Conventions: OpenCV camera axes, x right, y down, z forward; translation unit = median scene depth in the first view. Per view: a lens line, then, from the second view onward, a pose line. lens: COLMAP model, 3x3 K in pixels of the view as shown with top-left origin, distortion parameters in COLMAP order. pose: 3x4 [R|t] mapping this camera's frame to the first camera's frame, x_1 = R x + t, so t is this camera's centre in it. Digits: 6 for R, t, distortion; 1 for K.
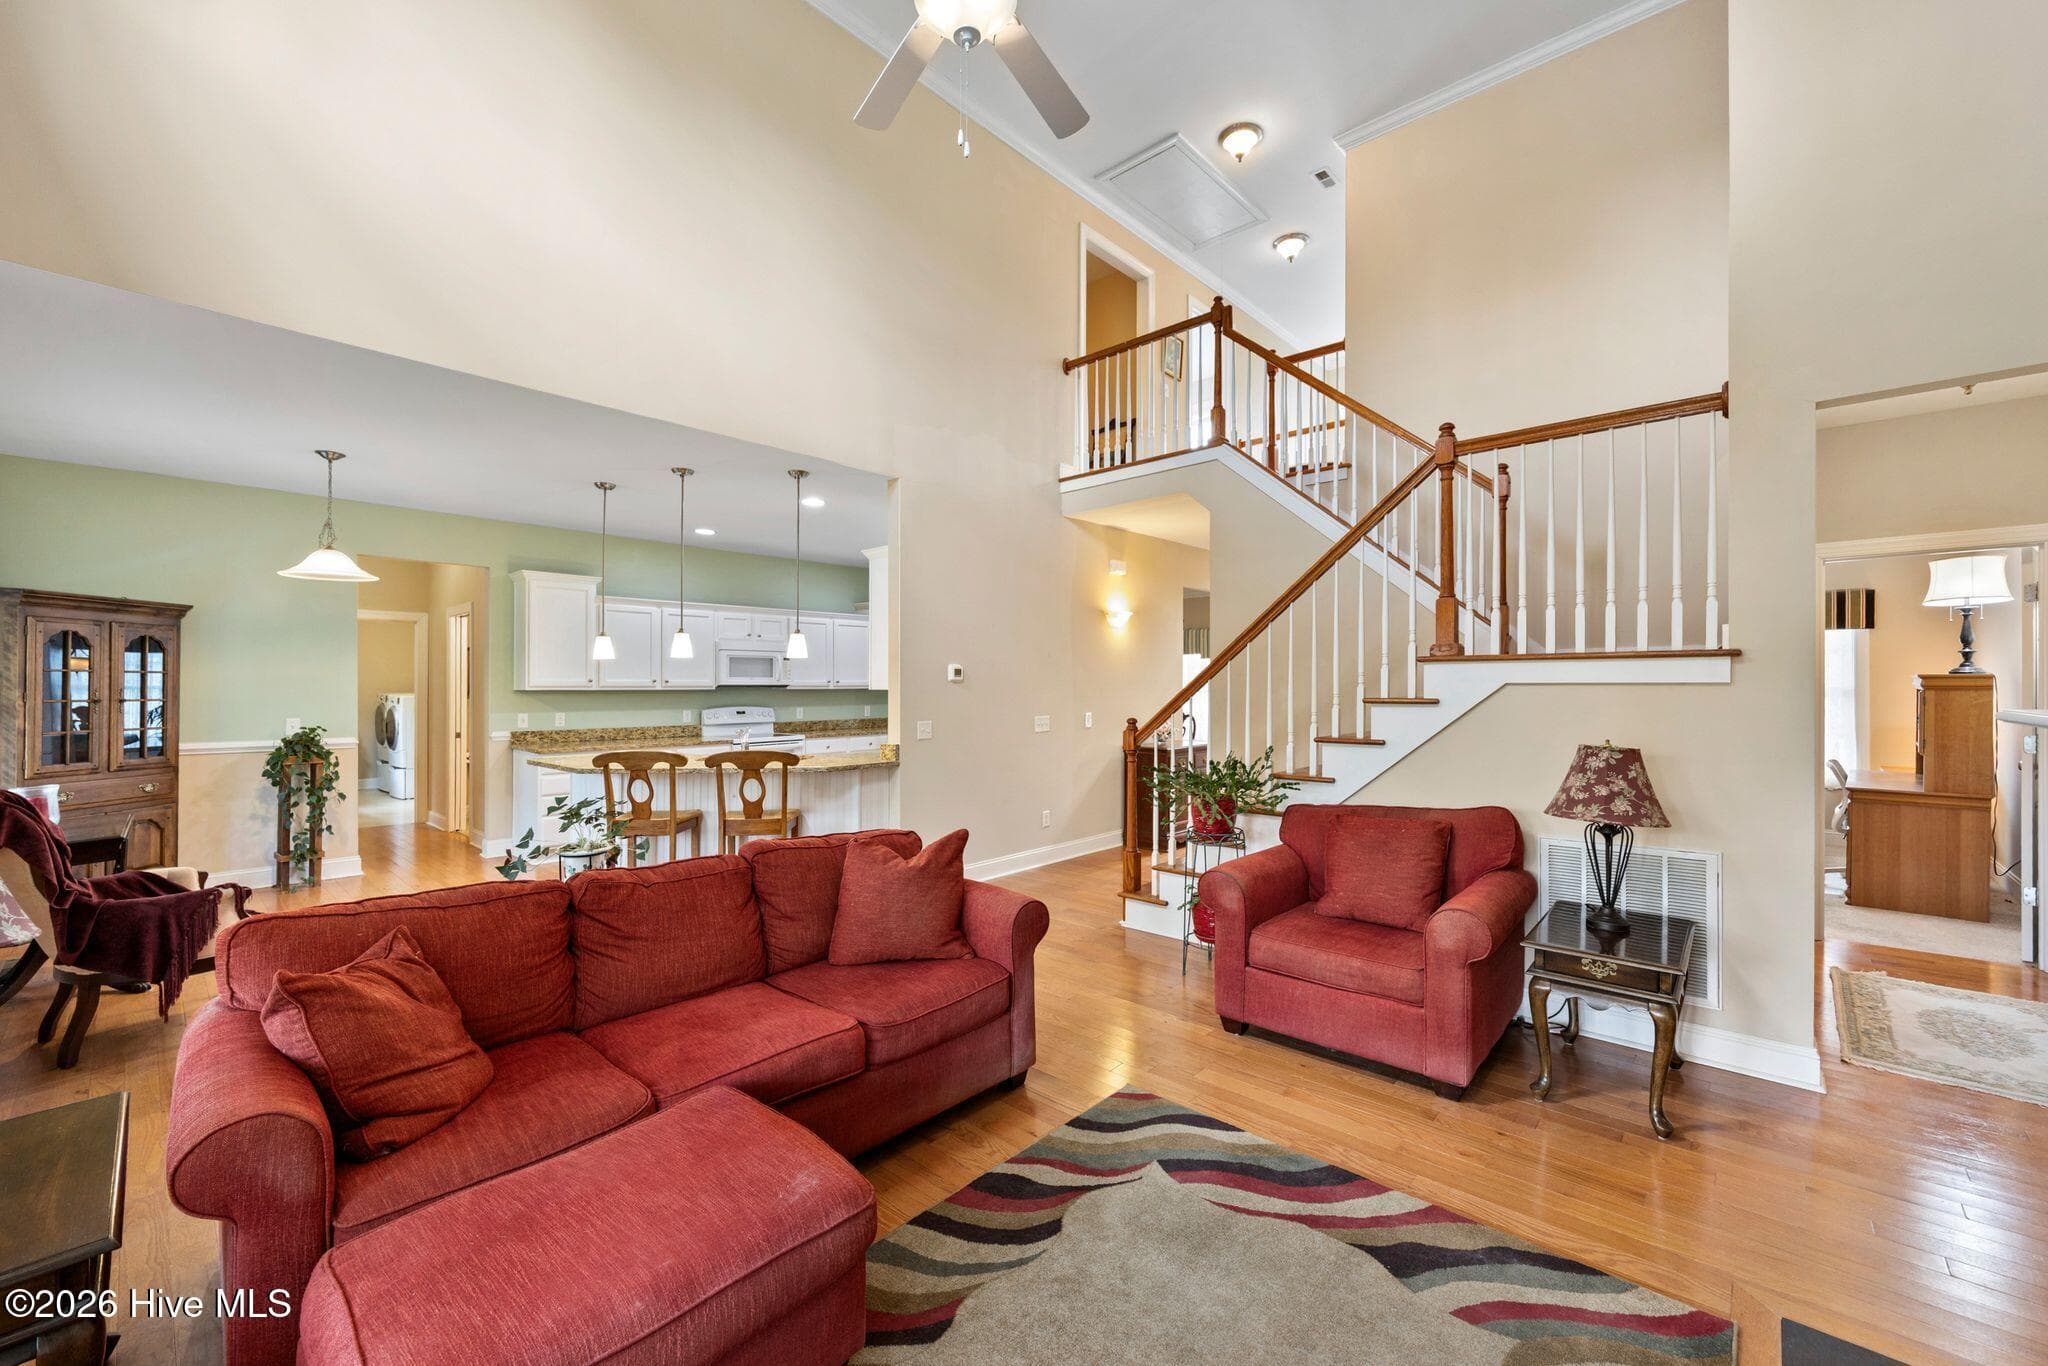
lens RADIAL K [[817.7, 0, 1024.0], [0, 817.7, 683.0], [0, 0, 1]] dist [-0.002227, -0.000194]
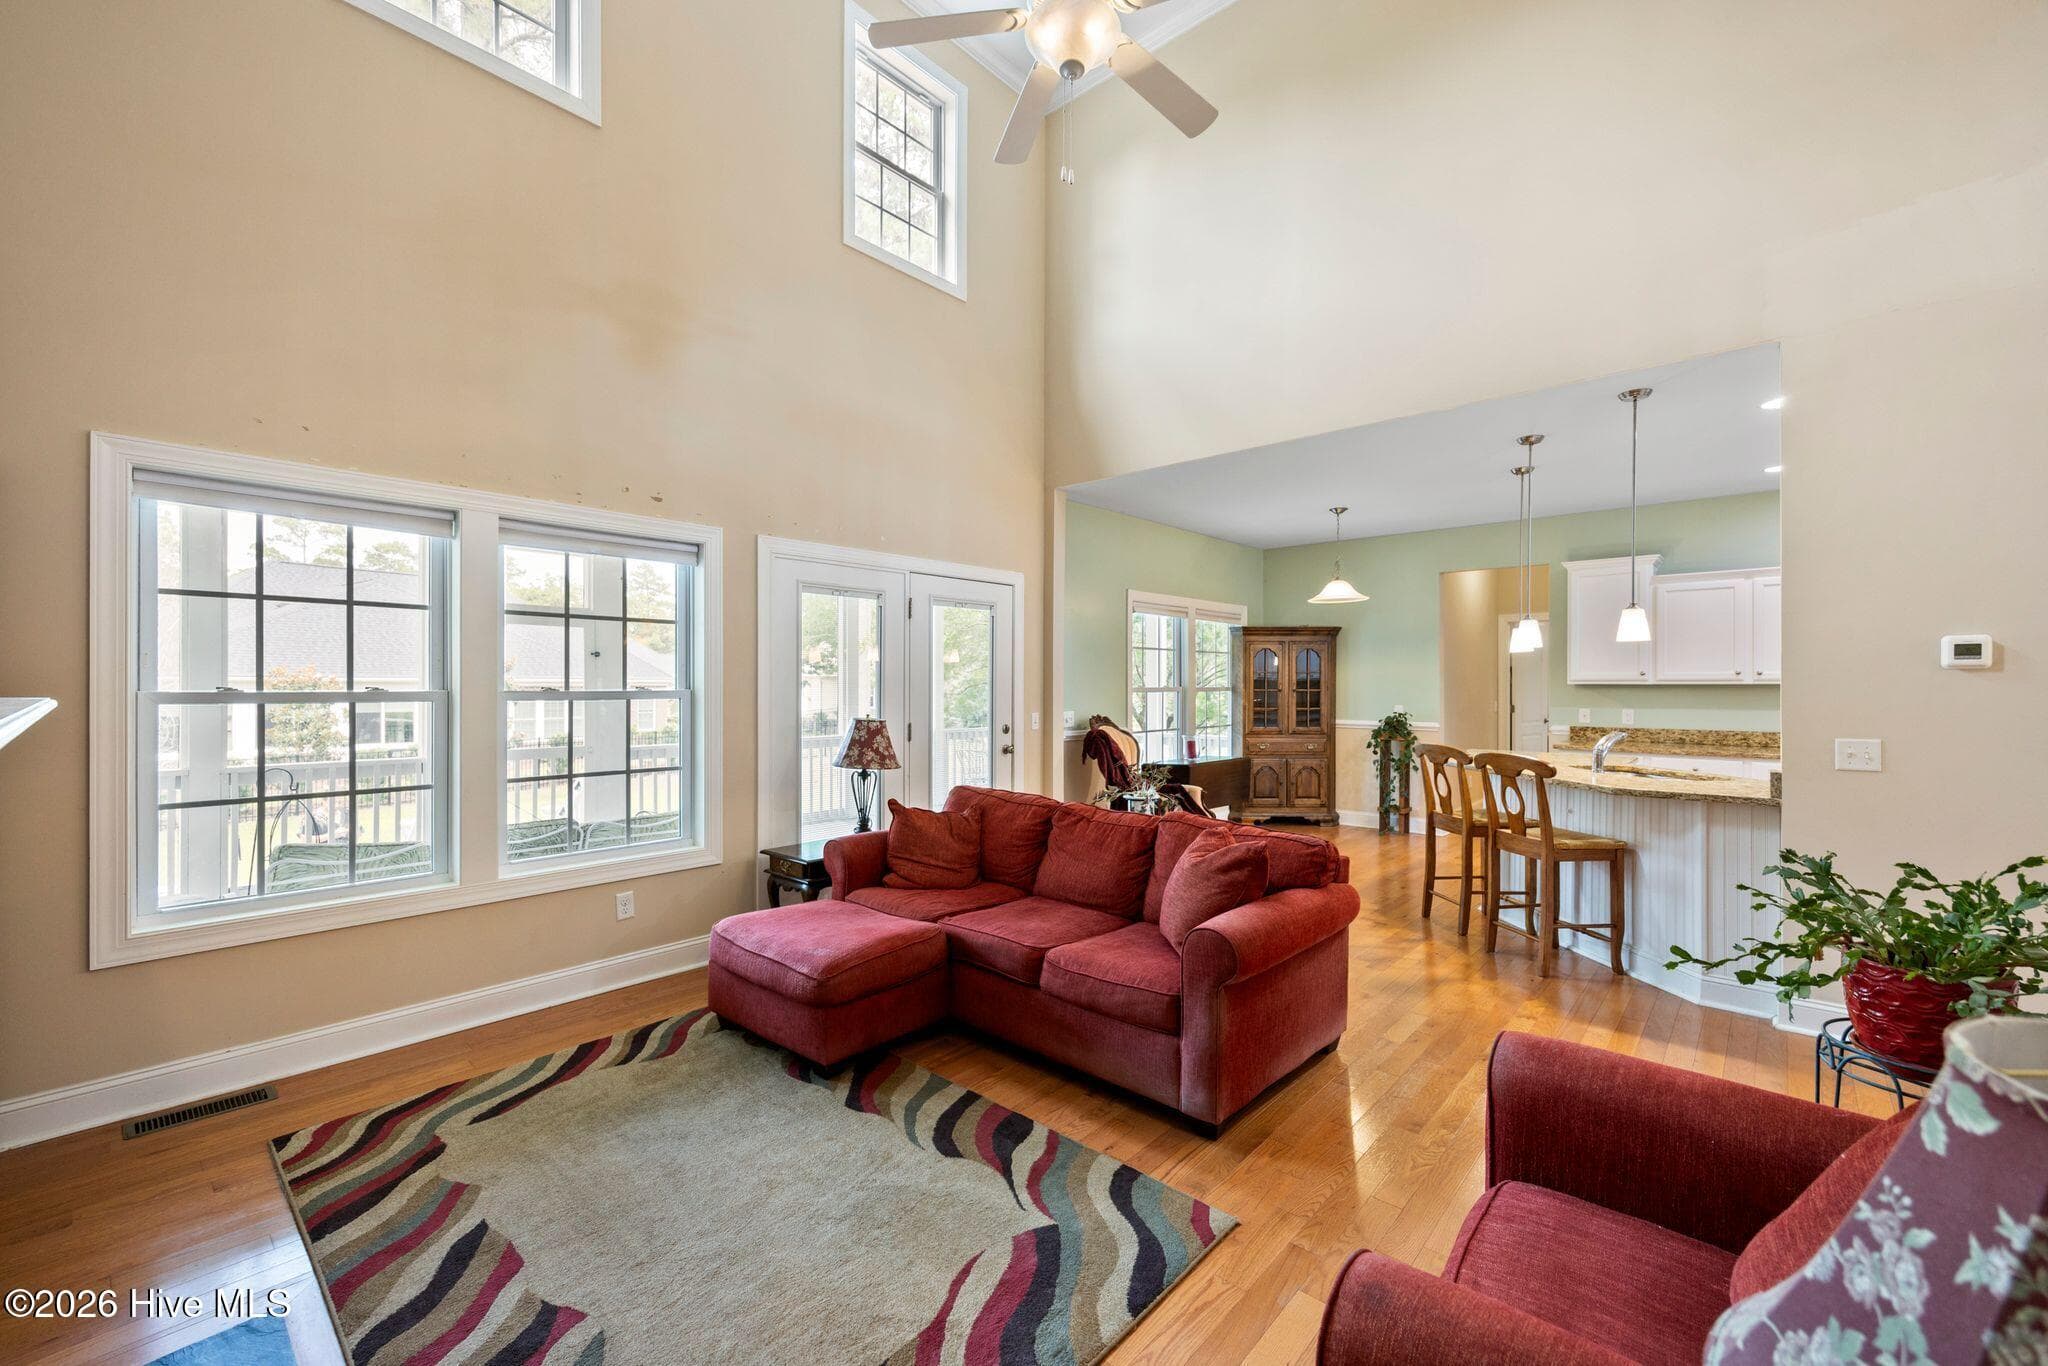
lens RADIAL K [[818.6, 0, 1030.1], [0, 818.6, 685.6], [0, 0, 1]] dist [0.010257, -0.000047]
pose [[0.008183, 0.003412, -0.999961, 0.851957], [0.005520, 0.999979, 0.003457, 0.007960], [0.999951, -0.005548, 0.008164, 0.796350]]
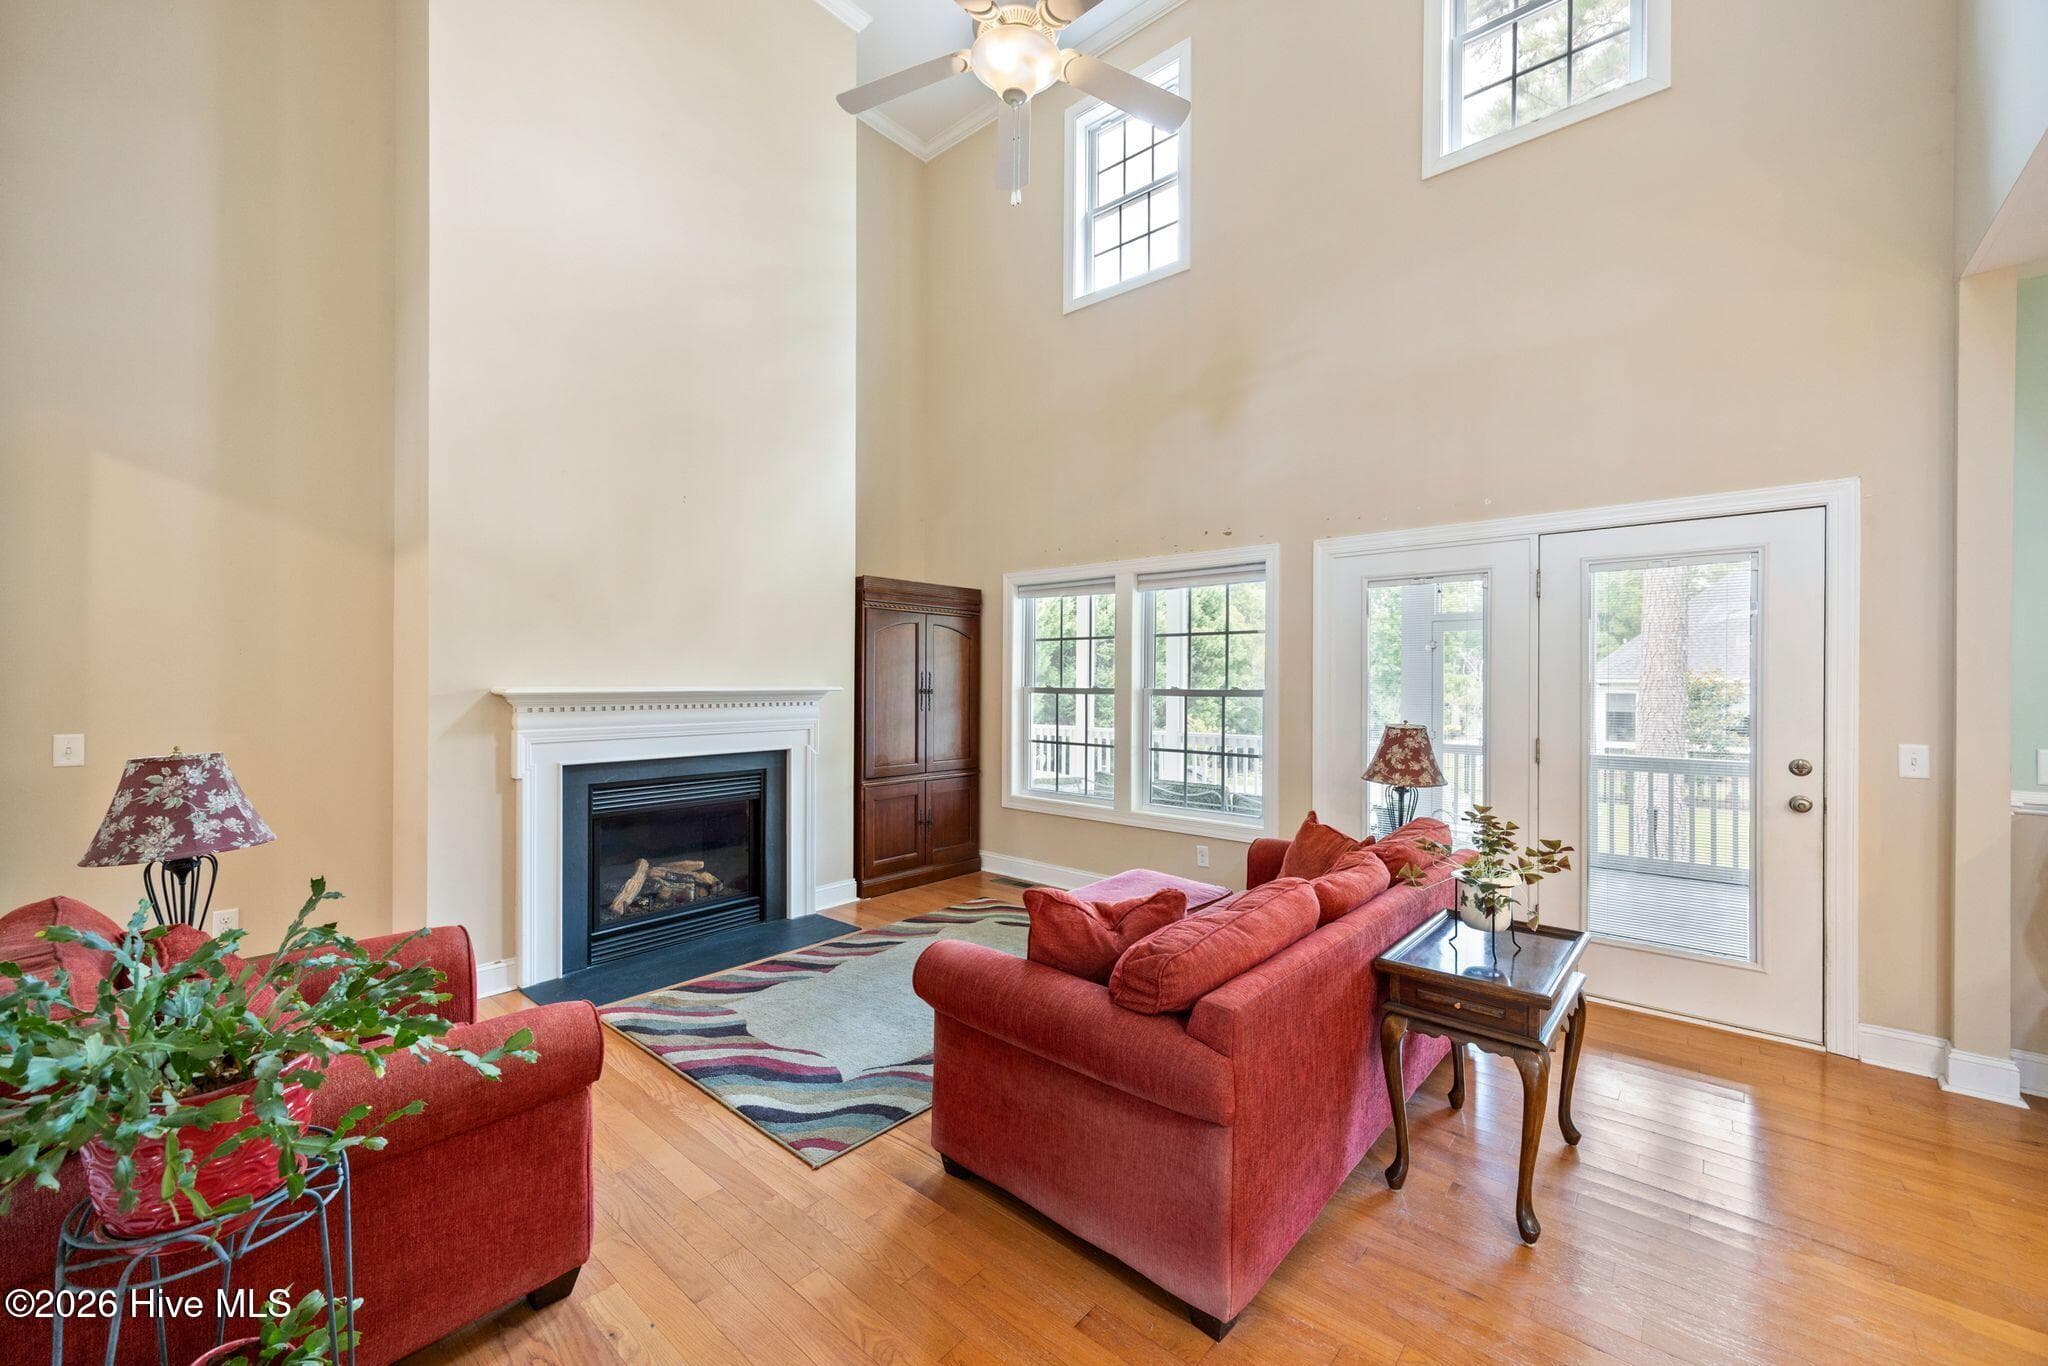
lens RADIAL K [[787.5, 0, 1033.3], [0, 787.5, 682.1], [0, 0, 1]] dist [-0.006493, 0.000177]
pose [[-0.999326, -0.002172, -0.036644, -0.055389], [-0.001941, 0.999978, -0.006351, 0.012648], [0.036657, -0.006276, -0.999308, 1.762473]]
